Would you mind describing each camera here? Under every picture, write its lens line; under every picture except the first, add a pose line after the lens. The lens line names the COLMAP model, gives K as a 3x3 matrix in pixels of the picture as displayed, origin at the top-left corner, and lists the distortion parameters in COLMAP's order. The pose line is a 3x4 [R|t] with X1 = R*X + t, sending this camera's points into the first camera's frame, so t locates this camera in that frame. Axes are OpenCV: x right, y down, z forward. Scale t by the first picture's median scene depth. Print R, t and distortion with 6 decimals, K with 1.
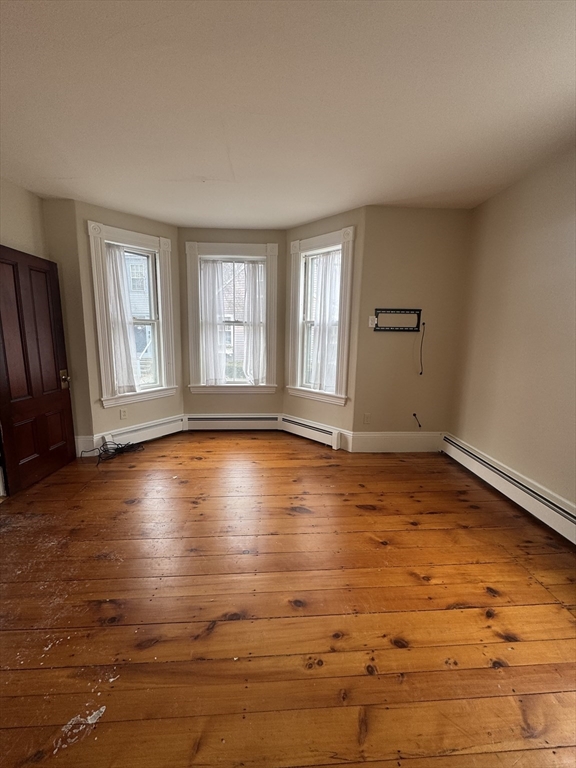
lens RADIAL K [[305.6, 0, 288.0], [0, 305.6, 384.2], [0, 0, 1]] dist [-0.001876, 0.000258]
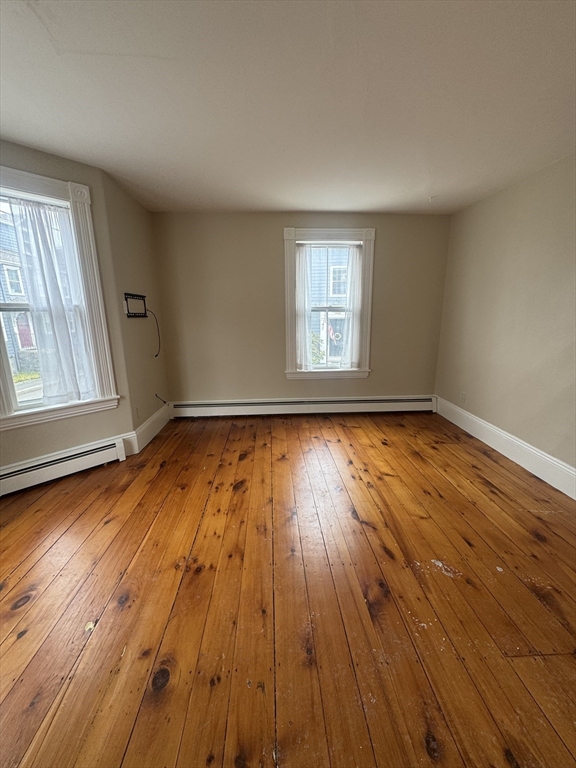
lens RADIAL K [[305.6, 0, 288.0], [0, 305.6, 384.2], [0, 0, 1]] dist [-0.001876, 0.000258]
pose [[-0.012420, -0.230128, 0.973081, -0.813197], [0.180372, 0.956677, 0.228550, -0.127039], [-0.983520, 0.178355, 0.029627, 0.646493]]
